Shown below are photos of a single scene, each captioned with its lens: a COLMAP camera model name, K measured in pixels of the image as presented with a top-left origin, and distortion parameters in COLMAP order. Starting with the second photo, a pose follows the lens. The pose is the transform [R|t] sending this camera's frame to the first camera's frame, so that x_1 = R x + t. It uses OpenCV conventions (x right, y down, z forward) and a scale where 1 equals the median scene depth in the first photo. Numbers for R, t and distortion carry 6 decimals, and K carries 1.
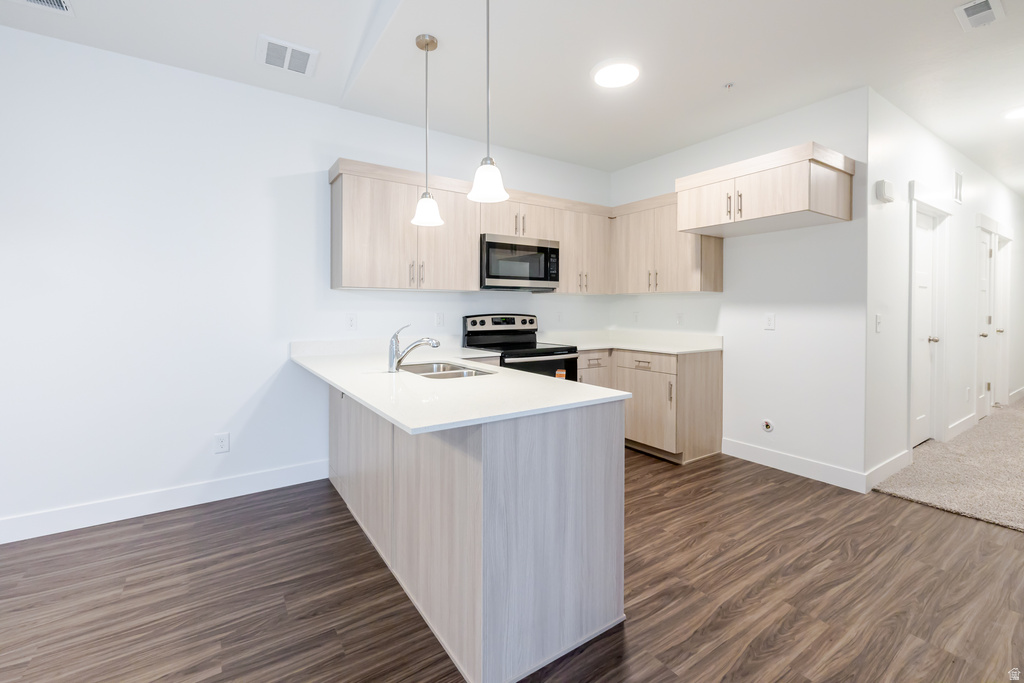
lens RADIAL K [[452.8, 0, 513.0], [0, 452.8, 308.9], [0, 0, 1]] dist [-0.001216, -0.000065]
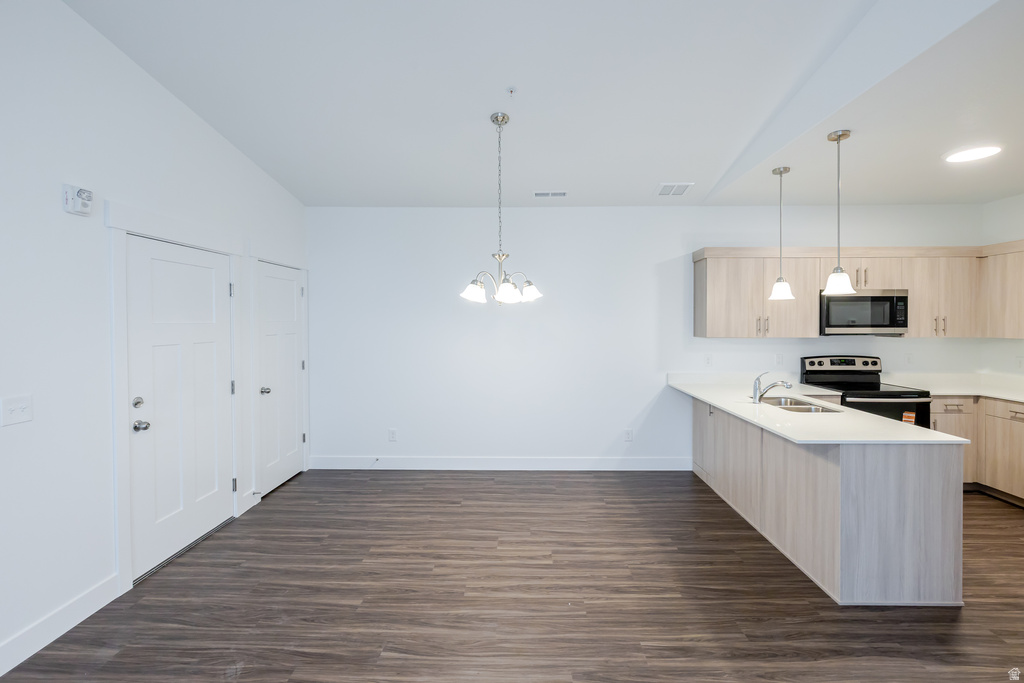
lens RADIAL K [[457.5, 0, 515.9], [0, 457.5, 324.3], [0, 0, 1]] dist [-0.000098, 0.000318]
pose [[0.813343, 0.000964, -0.581783, -0.023042], [0.001504, 0.999992, 0.003760, -0.082199], [0.581782, -0.003933, 0.813335, -0.441270]]
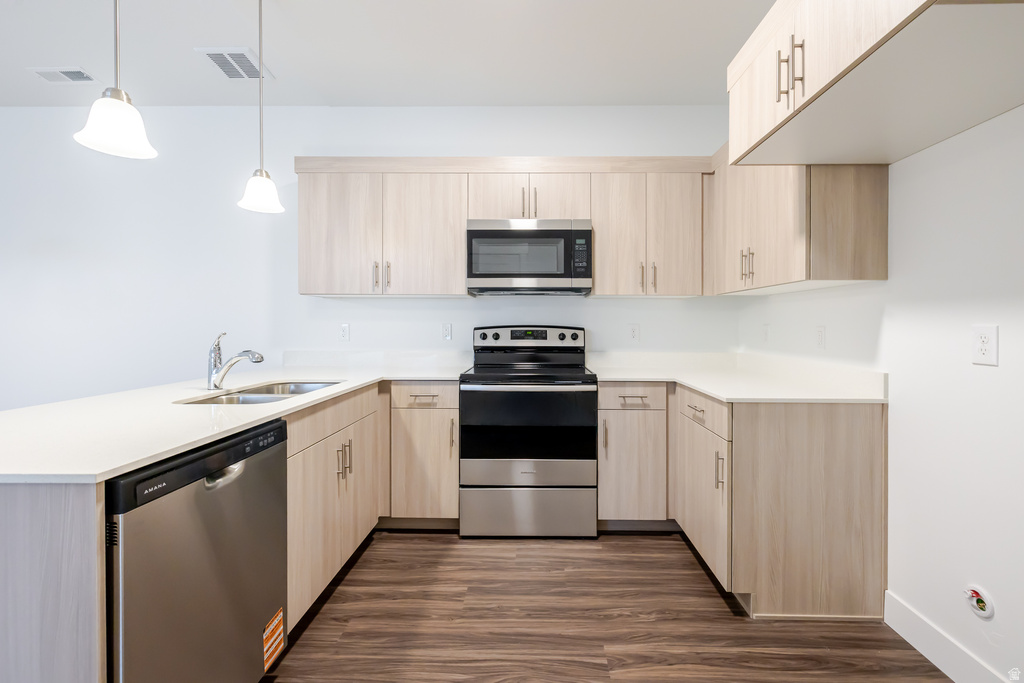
lens RADIAL K [[449.4, 0, 516.7], [0, 449.4, 324.0], [0, 0, 1]] dist [0.000269, 0.000049]
pose [[0.816725, 0.001447, -0.577025, 0.449748], [-0.003359, 0.999992, -0.002247, 0.011937], [0.577017, 0.003773, 0.816723, 0.425992]]
